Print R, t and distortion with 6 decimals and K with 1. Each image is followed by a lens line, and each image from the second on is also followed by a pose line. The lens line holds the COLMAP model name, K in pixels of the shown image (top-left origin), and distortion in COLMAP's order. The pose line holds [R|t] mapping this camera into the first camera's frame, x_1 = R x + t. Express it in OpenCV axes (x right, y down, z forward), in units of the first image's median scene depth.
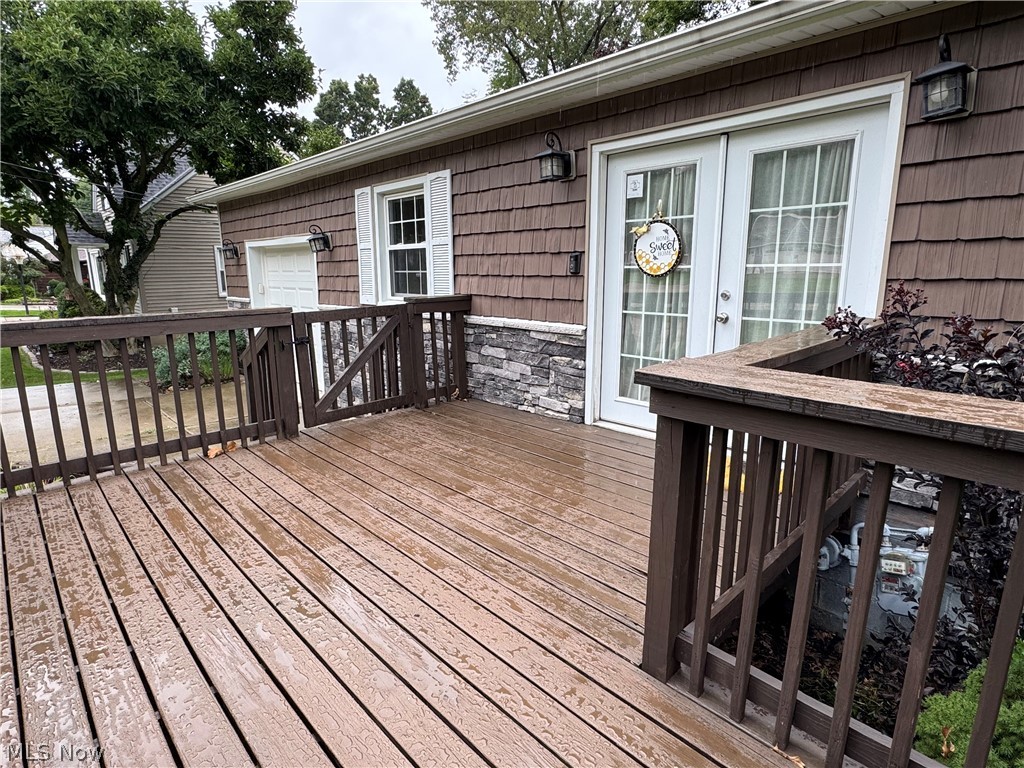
lens RADIAL K [[559.8, 0, 514.6], [0, 559.8, 385.9], [0, 0, 1]] dist [-0.002112, -0.000172]
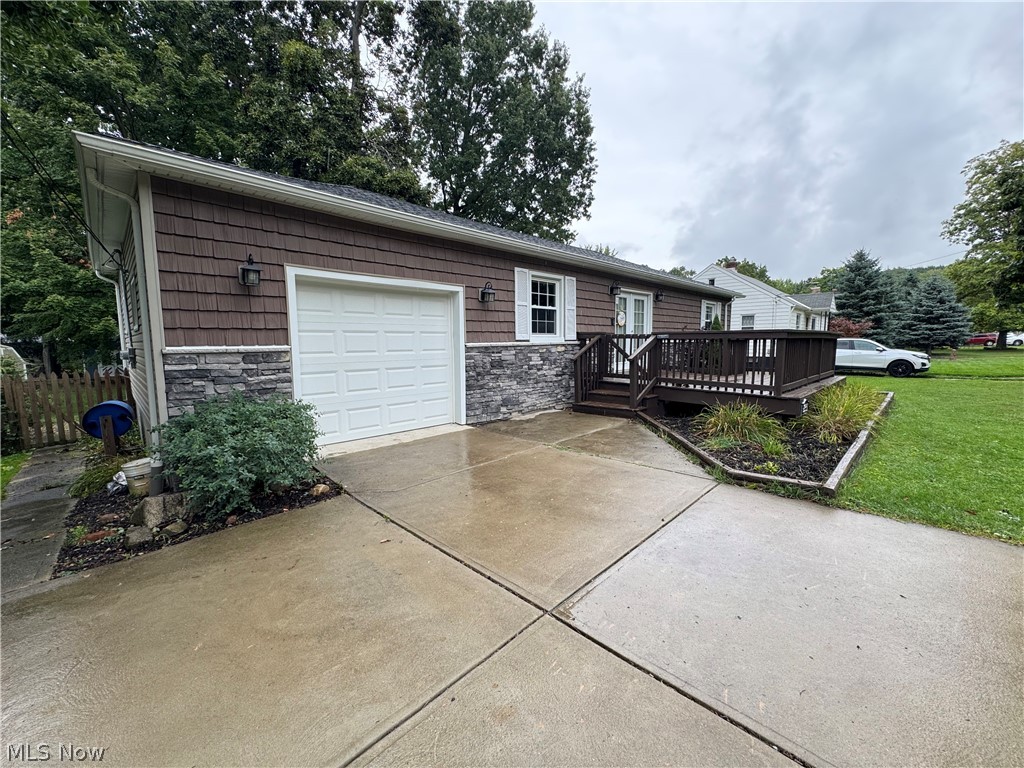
lens RADIAL K [[408.4, 0, 511.2], [0, 408.4, 382.0], [0, 0, 1]] dist [-0.001018, 0.000933]
pose [[-0.022608, -0.089079, 0.995768, -1.783348], [0.215186, 0.972243, 0.091860, -0.181430], [-0.976311, 0.216352, -0.002812, 1.336972]]
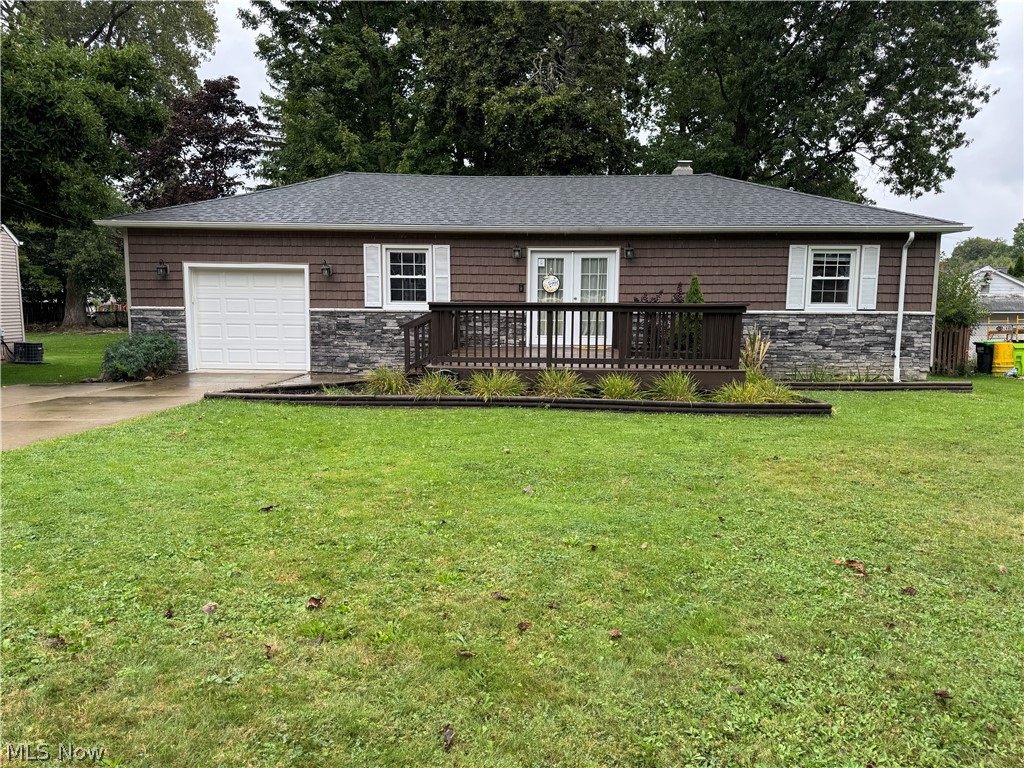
lens RADIAL K [[721.9, 0, 513.8], [0, 721.9, 386.1], [0, 0, 1]] dist [0.071970, -0.083902]
pose [[0.703488, -0.066987, 0.707543, -2.017017], [0.131901, 0.990558, -0.037364, 0.316866], [-0.698360, 0.119611, 0.705682, -1.161063]]
